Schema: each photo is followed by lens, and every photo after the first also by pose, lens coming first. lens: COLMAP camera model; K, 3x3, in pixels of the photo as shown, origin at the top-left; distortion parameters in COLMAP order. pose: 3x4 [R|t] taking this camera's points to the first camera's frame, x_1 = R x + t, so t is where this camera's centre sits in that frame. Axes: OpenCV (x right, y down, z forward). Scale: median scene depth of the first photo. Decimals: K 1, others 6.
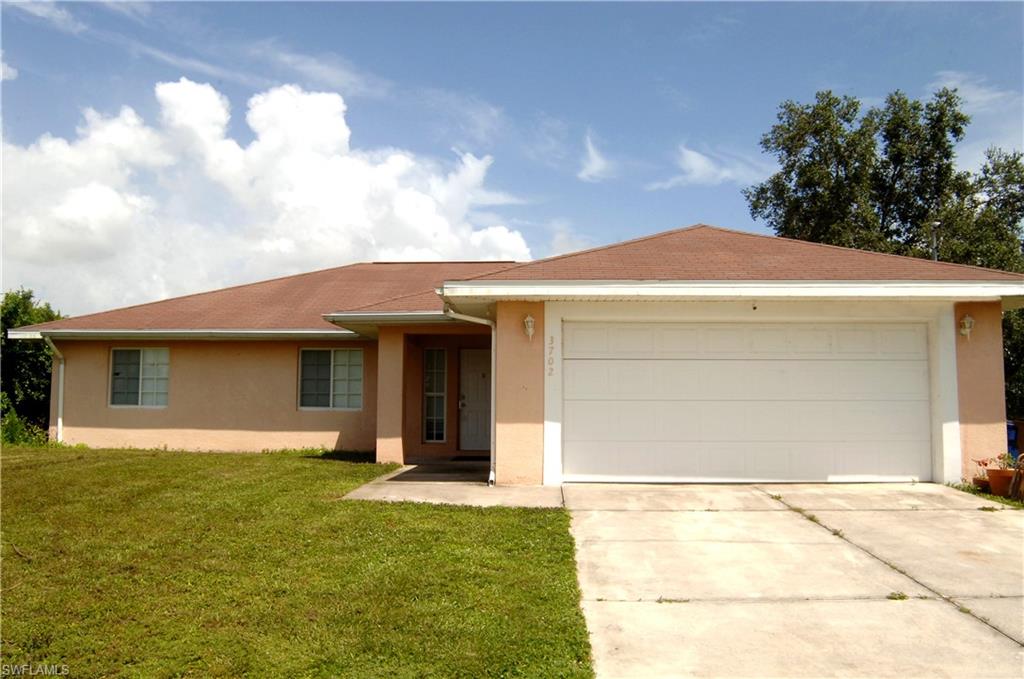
lens RADIAL K [[804.8, 0, 504.9], [0, 804.8, 342.7], [0, 0, 1]] dist [-0.108311, 0.056035]
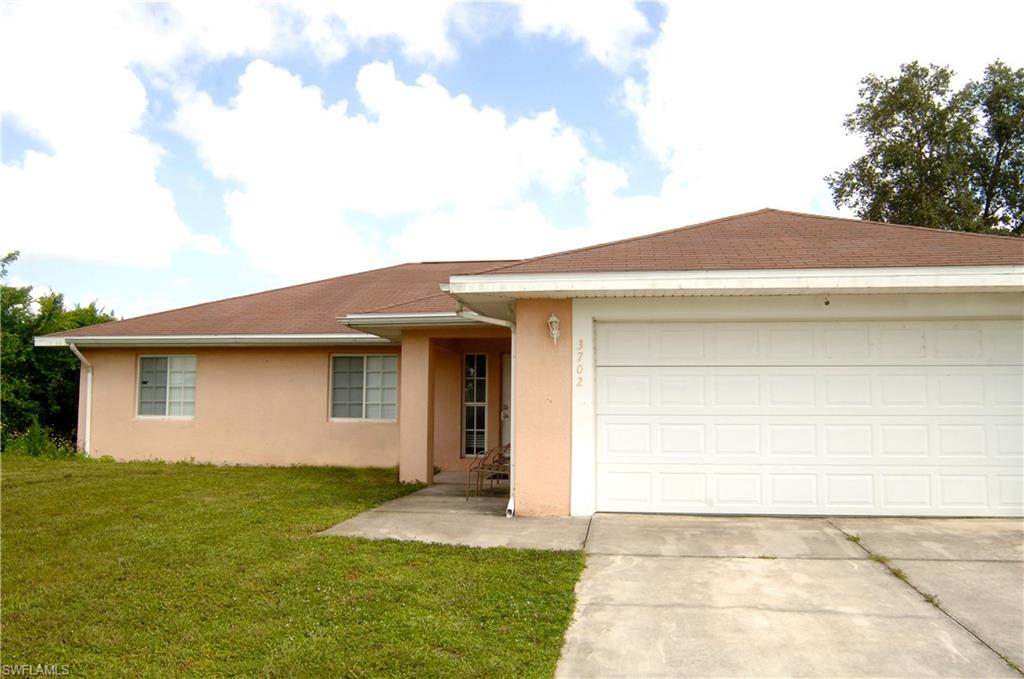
lens RADIAL K [[804.8, 0, 504.9], [0, 804.8, 342.7], [0, 0, 1]] dist [-0.108311, 0.056035]
pose [[0.994313, -0.007899, -0.106204, 0.059135], [0.007414, 0.999960, -0.004959, -0.000865], [0.106238, 0.004143, 0.994332, 0.130934]]
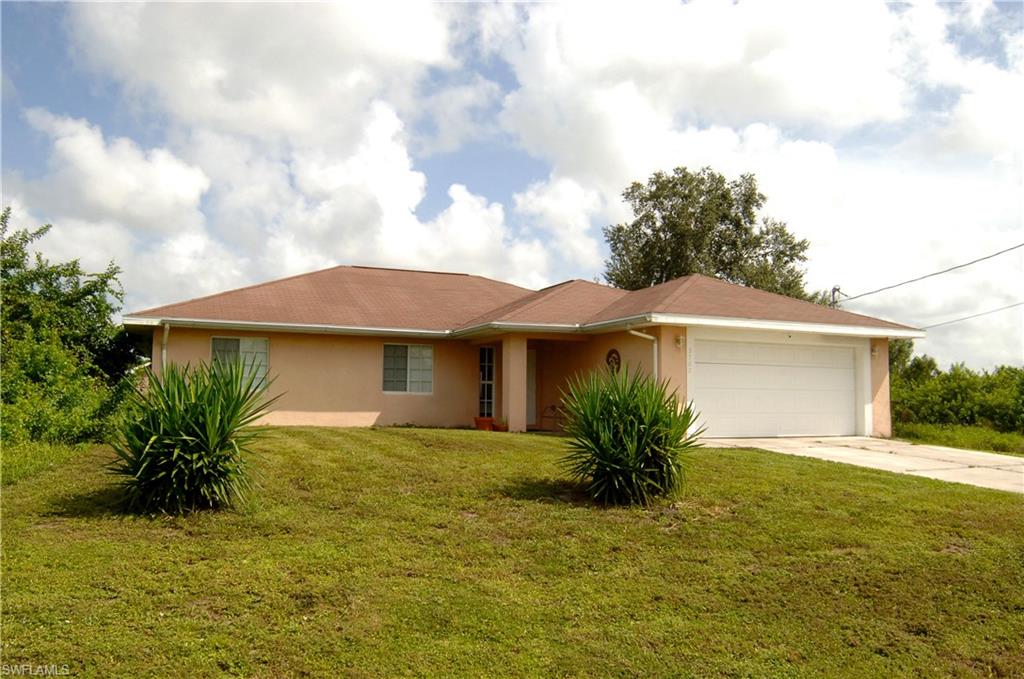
lens RADIAL K [[804.8, 0, 504.9], [0, 804.8, 342.7], [0, 0, 1]] dist [-0.108311, 0.056035]
pose [[0.904940, 0.036221, 0.423995, -0.827641], [-0.042417, 0.999087, 0.005180, -0.010510], [-0.423420, -0.022672, 0.905650, -0.256127]]
